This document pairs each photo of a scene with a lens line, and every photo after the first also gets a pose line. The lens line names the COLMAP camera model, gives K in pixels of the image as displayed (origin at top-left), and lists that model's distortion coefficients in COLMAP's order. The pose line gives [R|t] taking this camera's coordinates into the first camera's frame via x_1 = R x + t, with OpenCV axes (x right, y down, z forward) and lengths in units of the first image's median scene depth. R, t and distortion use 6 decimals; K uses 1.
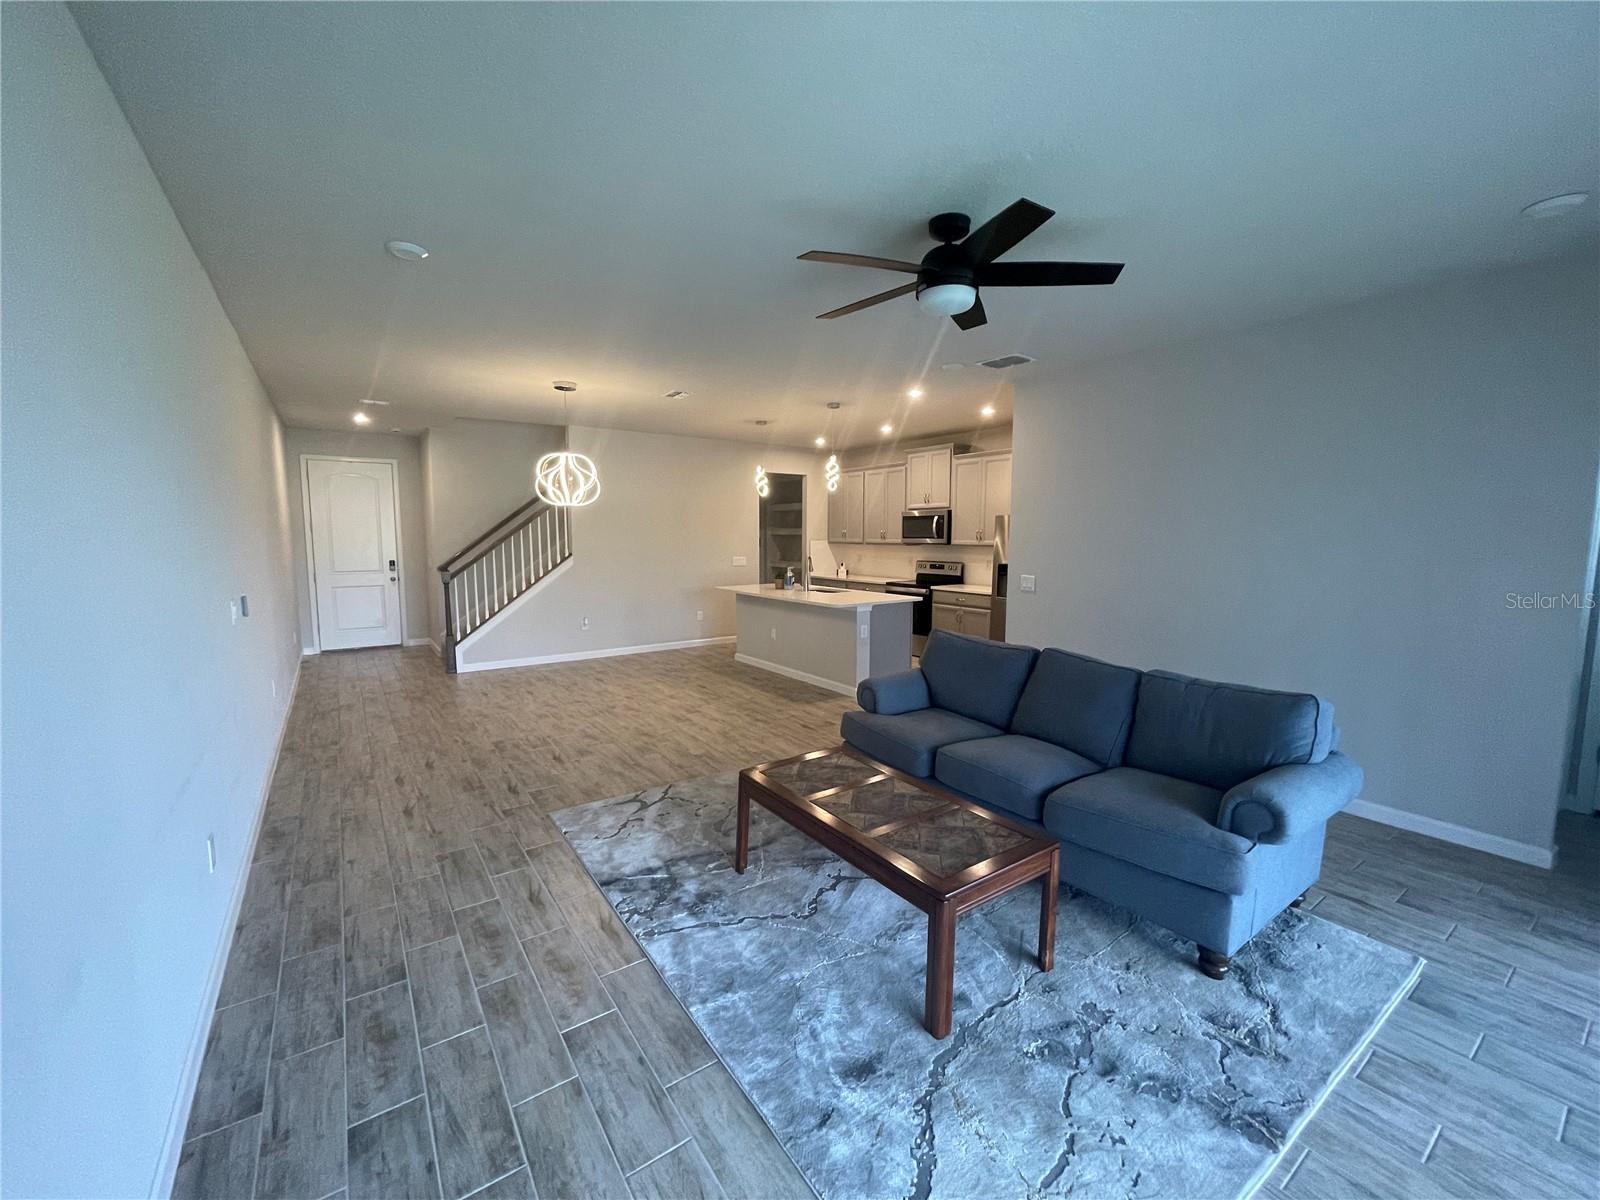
lens RADIAL K [[643.3, 0, 783.2], [0, 643.3, 601.9], [0, 0, 1]] dist [0.002286, -0.002717]
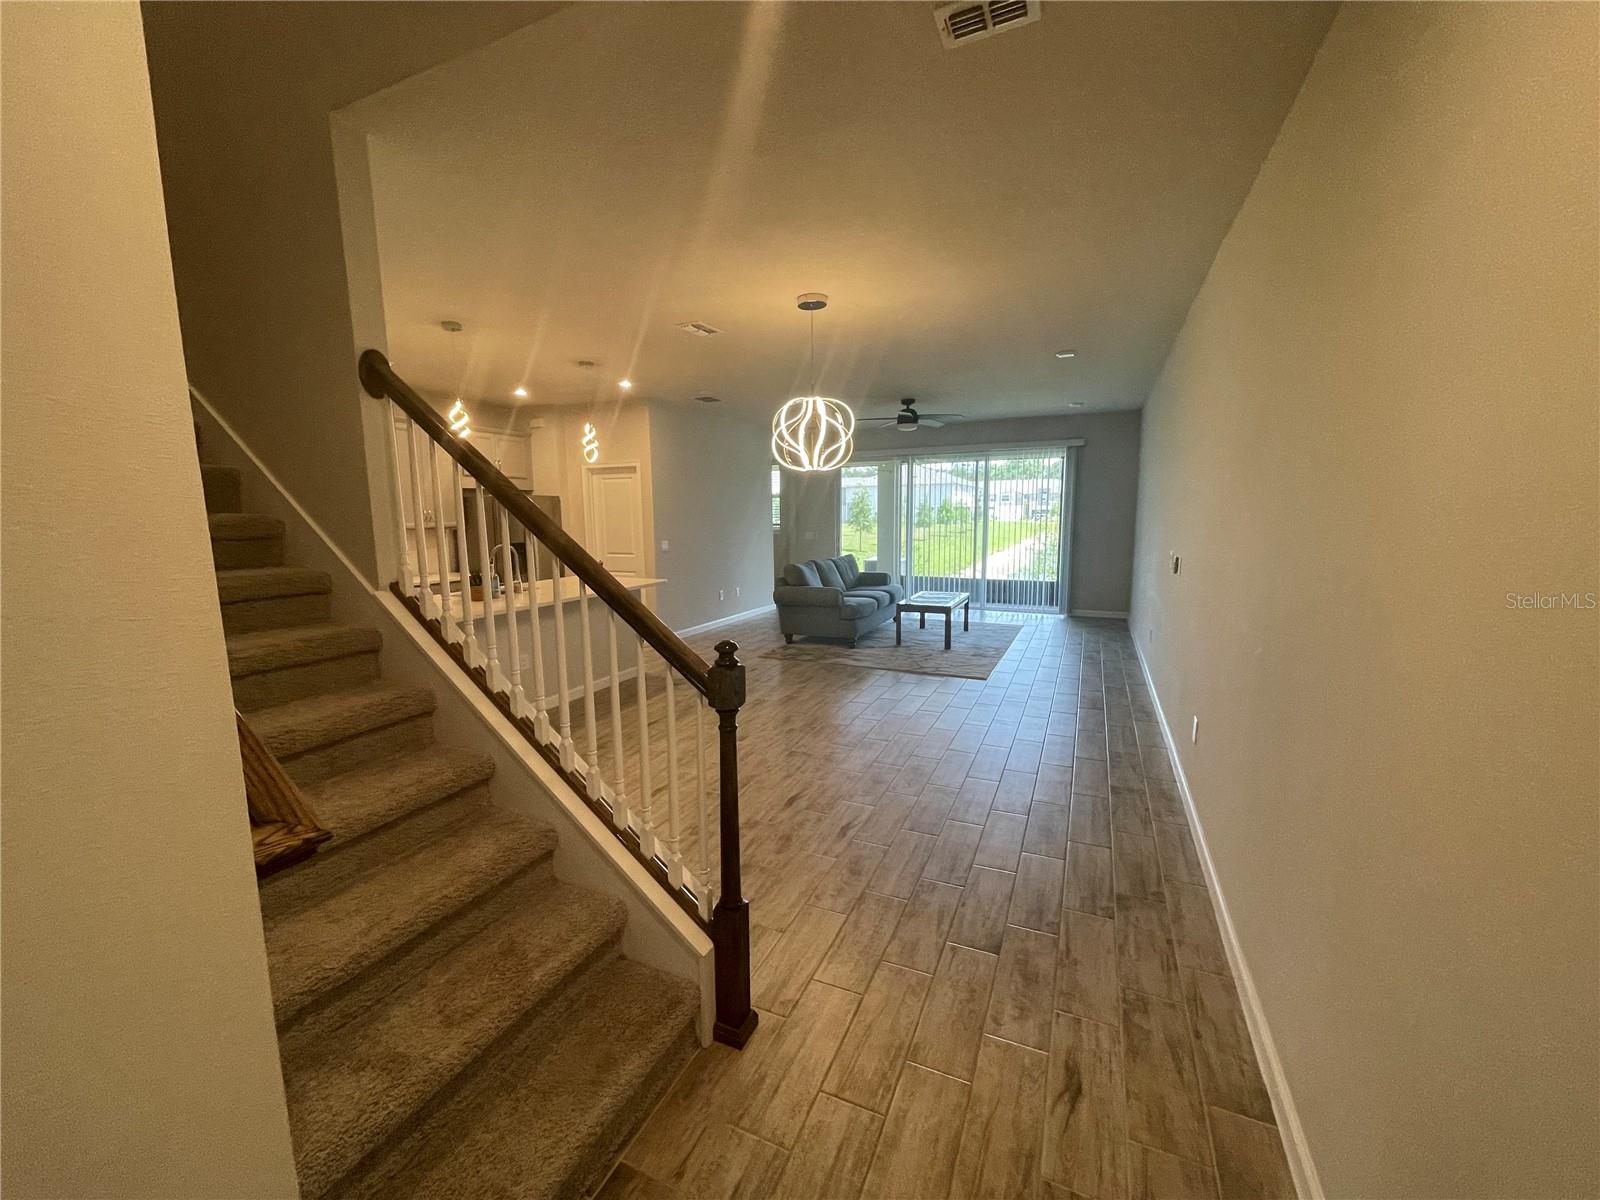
lens RADIAL K [[643.3, 0, 793.0], [0, 643.3, 605.4], [0, 0, 1]] dist [0.002286, -0.002717]
pose [[-0.507563, -0.121244, 0.853041, -1.126076], [0.106225, 0.973691, 0.201597, -0.178461], [-0.855041, 0.192937, -0.481331, 1.642663]]
